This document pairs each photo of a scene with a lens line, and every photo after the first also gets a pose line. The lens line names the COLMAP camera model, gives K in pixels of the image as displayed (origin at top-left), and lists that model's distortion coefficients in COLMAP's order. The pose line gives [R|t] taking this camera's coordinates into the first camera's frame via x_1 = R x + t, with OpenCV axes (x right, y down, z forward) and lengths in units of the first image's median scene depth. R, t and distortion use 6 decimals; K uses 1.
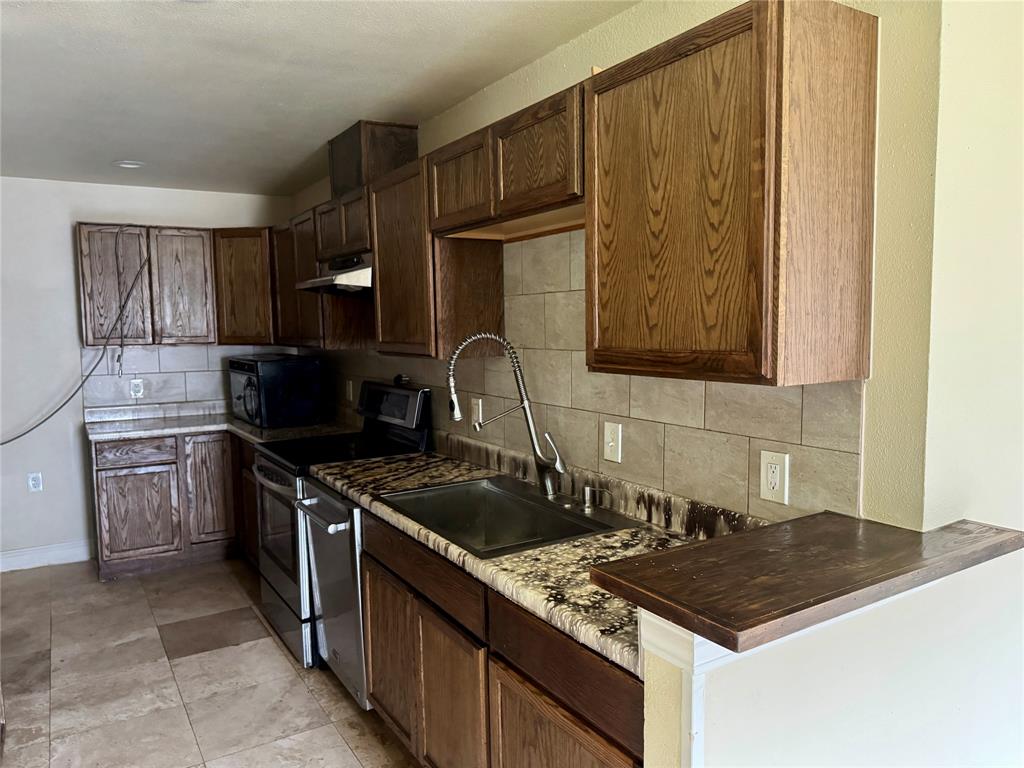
lens RADIAL K [[722.6, 0, 507.0], [0, 722.6, 386.8], [0, 0, 1]] dist [0.056317, -0.073273]
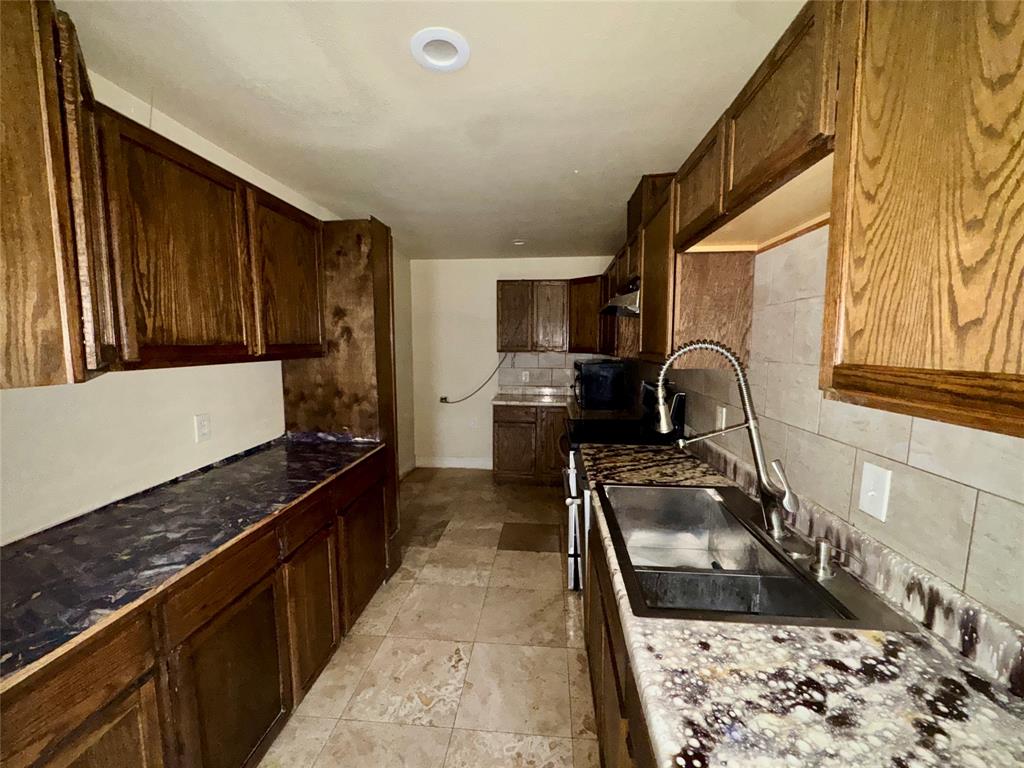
lens RADIAL K [[407.1, 0, 514.6], [0, 407.1, 384.6], [0, 0, 1]] dist [-0.003446, 0.000132]
pose [[0.800261, 0.076730, -0.594723, 0.081853], [-0.068647, 0.996982, 0.036257, -0.021305], [0.595710, 0.011811, 0.803113, 0.400225]]
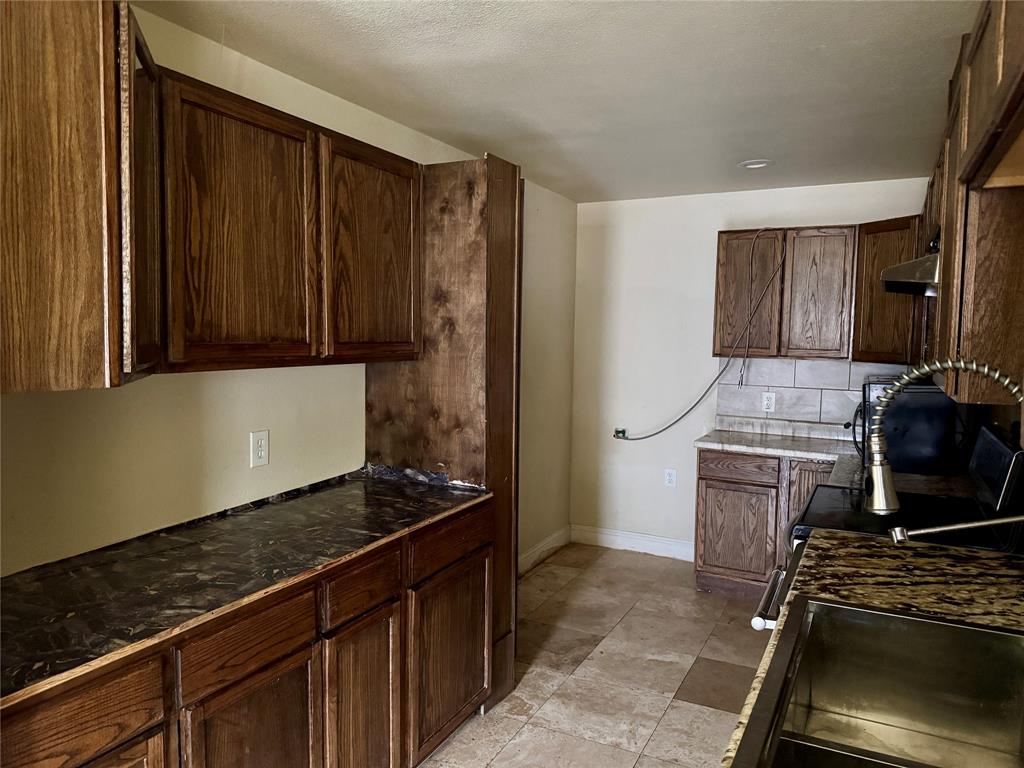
lens RADIAL K [[722.6, 0, 521.5], [0, 722.6, 387.0], [0, 0, 1]] dist [0.056317, -0.073273]
pose [[0.526261, 0.088256, -0.845731, 0.226056], [-0.103133, 0.993881, 0.039541, -0.039370], [0.844046, 0.066414, 0.532143, 0.419455]]
